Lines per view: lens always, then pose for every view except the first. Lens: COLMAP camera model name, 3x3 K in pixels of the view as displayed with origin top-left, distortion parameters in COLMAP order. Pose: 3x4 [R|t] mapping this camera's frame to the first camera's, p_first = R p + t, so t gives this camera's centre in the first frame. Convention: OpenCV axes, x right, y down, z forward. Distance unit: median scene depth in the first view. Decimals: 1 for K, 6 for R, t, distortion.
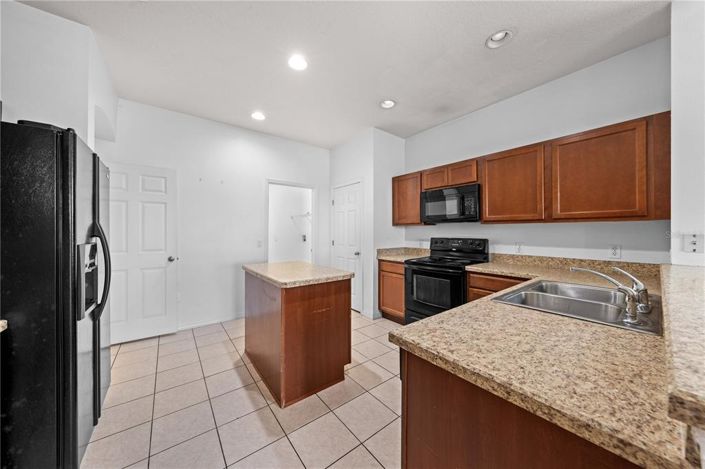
lens RADIAL K [[238.2, 0, 354.9], [0, 238.2, 232.3], [0, 0, 1]] dist [0.000898, 0.000042]
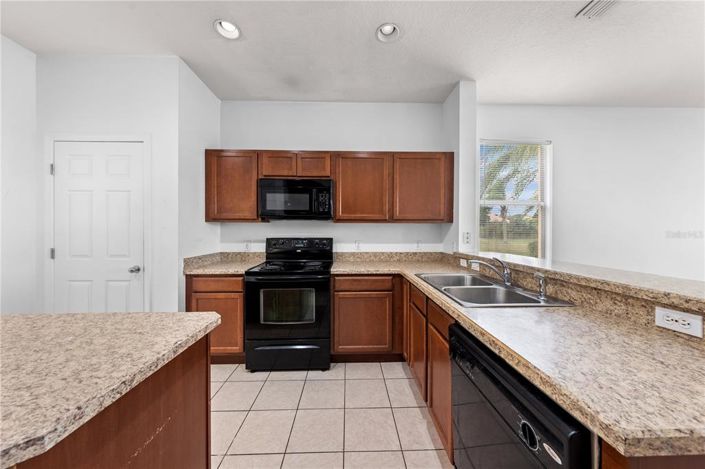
lens RADIAL K [[238.2, 0, 354.9], [0, 238.2, 232.3], [0, 0, 1]] dist [0.000898, 0.000042]
pose [[0.595616, -0.004947, 0.803254, -0.165311], [0.000708, 0.999984, 0.005634, -0.000708], [-0.803269, -0.002787, 0.595610, 0.331182]]
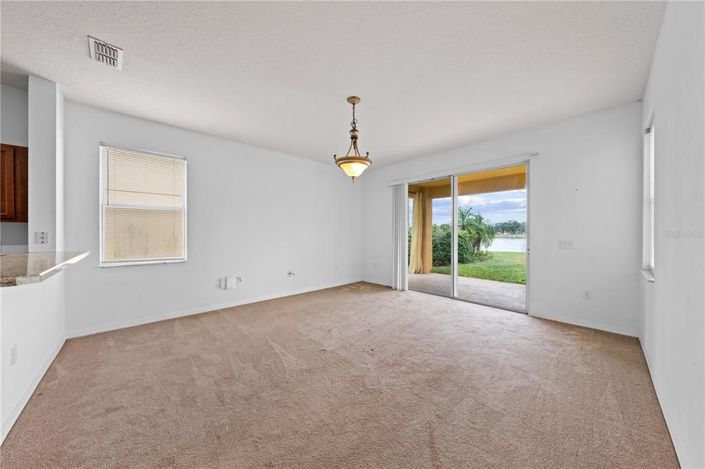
lens RADIAL K [[238.2, 0, 354.9], [0, 238.2, 232.3], [0, 0, 1]] dist [0.000898, 0.000042]
pose [[-0.081692, -0.003756, 0.996651, -0.170010], [-0.001814, 0.999992, 0.003619, -0.000867], [-0.996656, -0.001512, -0.081698, -0.479195]]
